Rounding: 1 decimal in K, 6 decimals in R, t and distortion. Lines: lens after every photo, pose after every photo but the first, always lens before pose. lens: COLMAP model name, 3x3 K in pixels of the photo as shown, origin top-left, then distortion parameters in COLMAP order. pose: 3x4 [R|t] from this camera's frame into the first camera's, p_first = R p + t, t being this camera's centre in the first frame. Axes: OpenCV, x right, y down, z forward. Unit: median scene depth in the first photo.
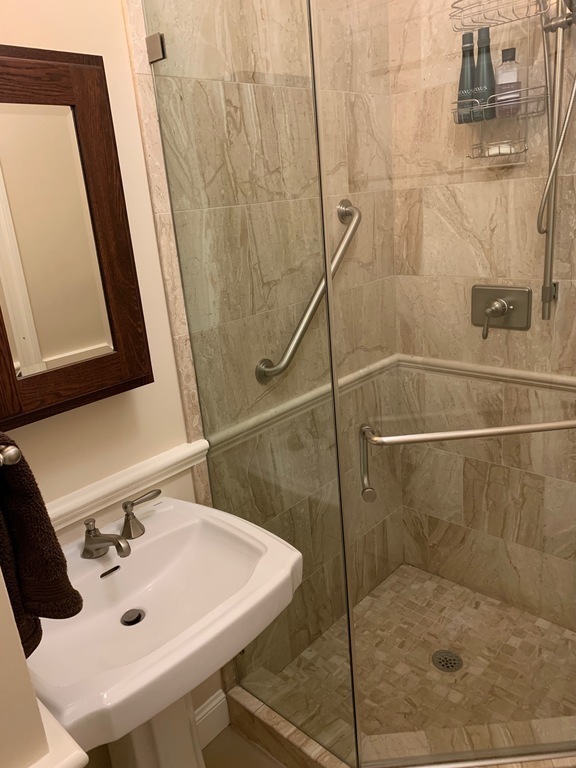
lens RADIAL K [[591.6, 0, 288.0], [0, 591.6, 384.0], [0, 0, 1]] dist [-0.004259, -0.006880]
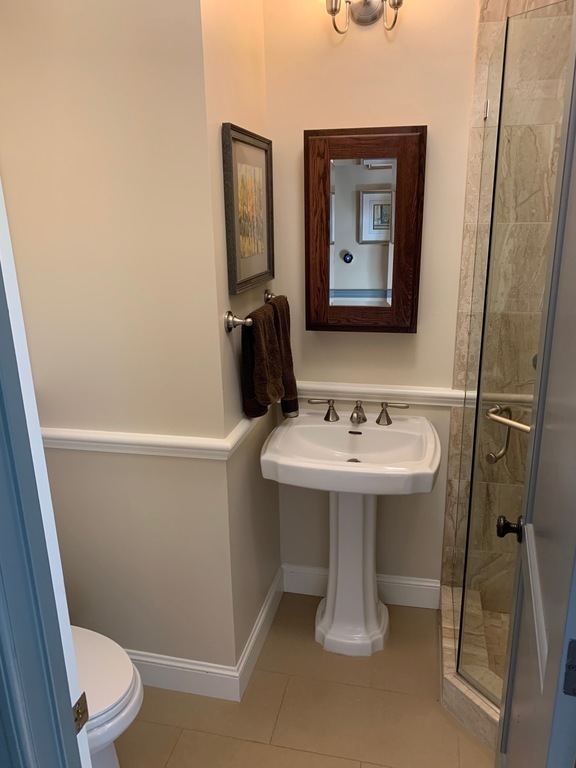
lens RADIAL K [[591.6, 0, 288.0], [0, 591.6, 384.0], [0, 0, 1]] dist [-0.004259, -0.006880]
pose [[0.502167, 0.322662, -0.802320, 0.781504], [-0.286570, 0.937451, 0.197644, -0.077440], [0.815908, 0.130670, 0.563222, -0.100732]]
